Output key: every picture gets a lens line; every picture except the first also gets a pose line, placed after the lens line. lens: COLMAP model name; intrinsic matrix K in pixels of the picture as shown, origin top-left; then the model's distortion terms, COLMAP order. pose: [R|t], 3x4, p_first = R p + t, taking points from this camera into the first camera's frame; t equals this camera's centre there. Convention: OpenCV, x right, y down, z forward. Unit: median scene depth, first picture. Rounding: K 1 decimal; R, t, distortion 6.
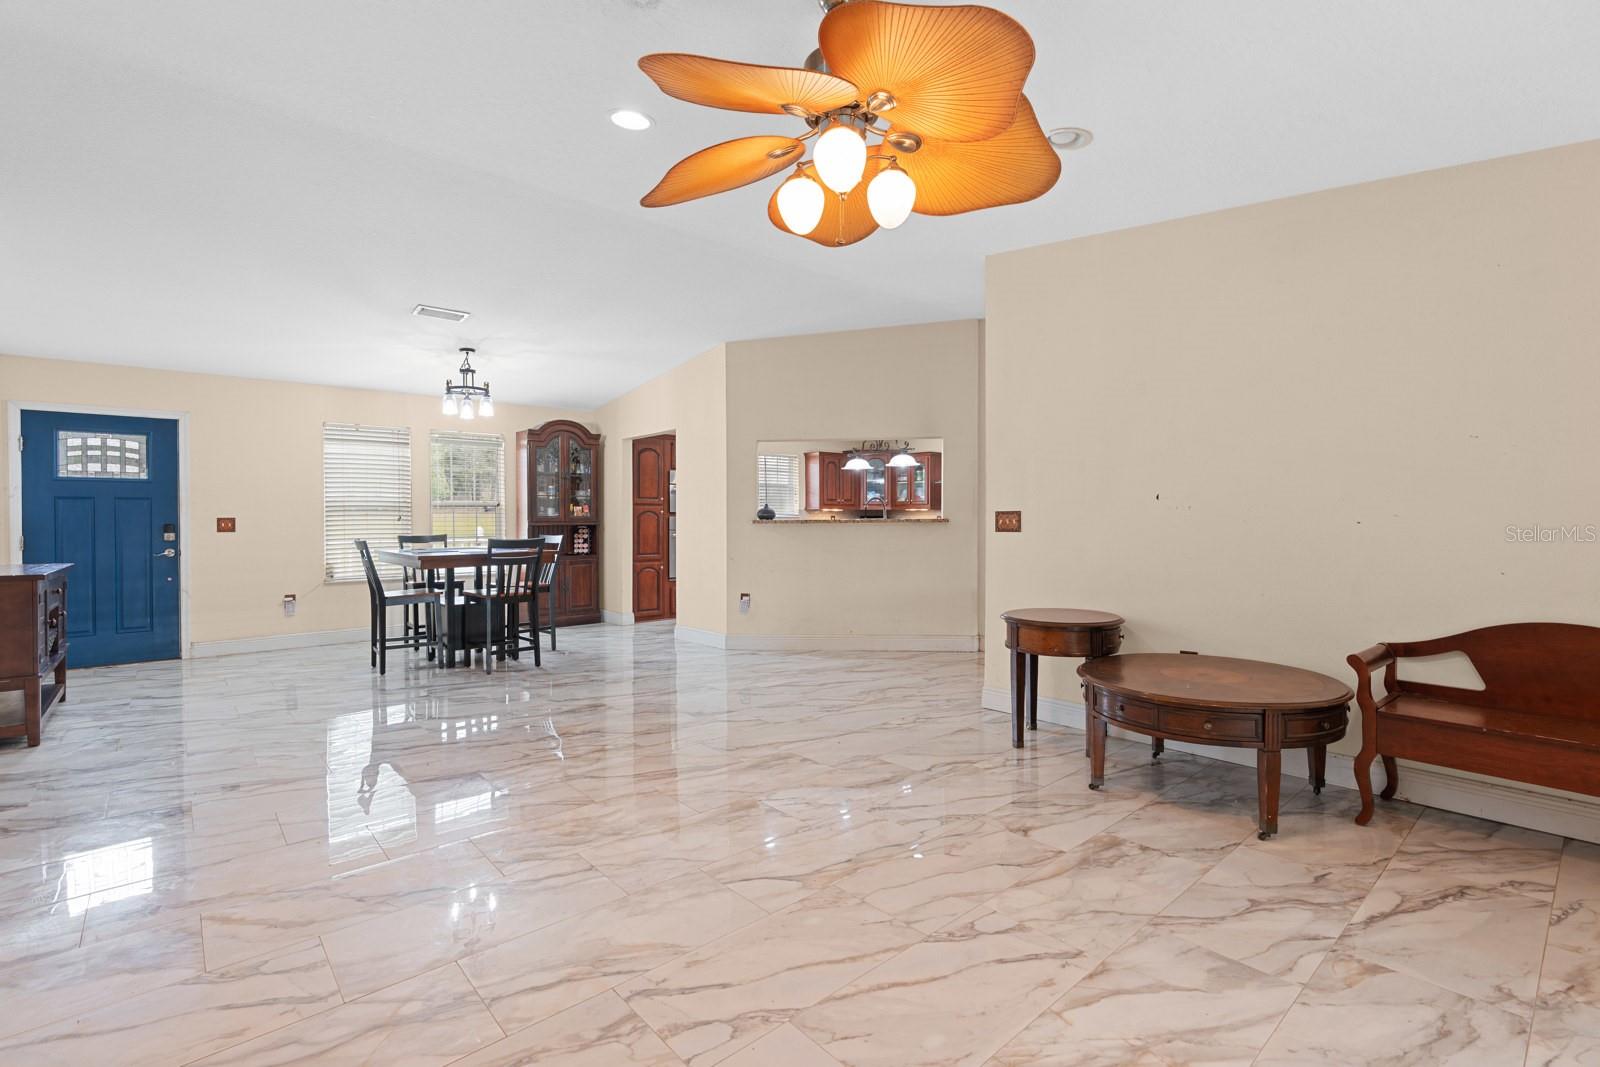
lens RADIAL K [[726.2, 0, 788.7], [0, 726.2, 523.2], [0, 0, 1]] dist [-0.007126, 0.002415]
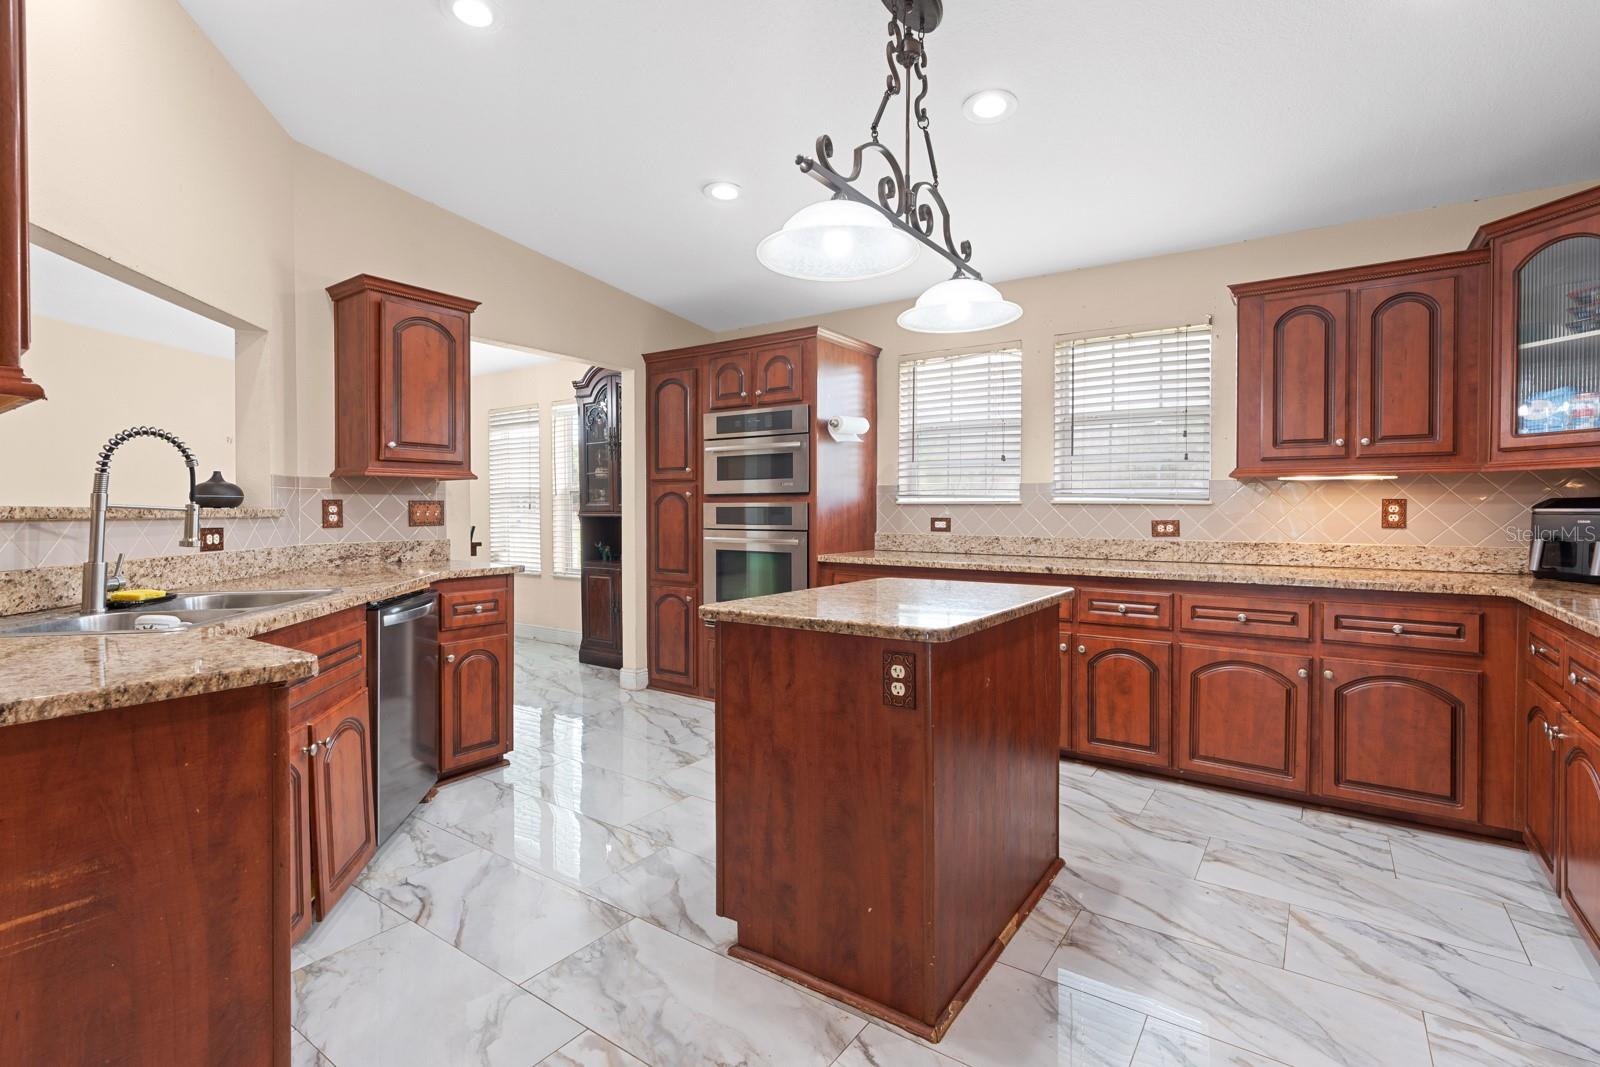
lens RADIAL K [[726.5, 0, 812.4], [0, 726.5, 509.9], [0, 0, 1]] dist [-0.007284, 0.005547]
pose [[0.272972, 0.002975, -0.962017, 0.500749], [-0.008041, 0.999967, 0.000811, -0.006590], [0.961988, 0.007514, 0.272987, 1.298555]]
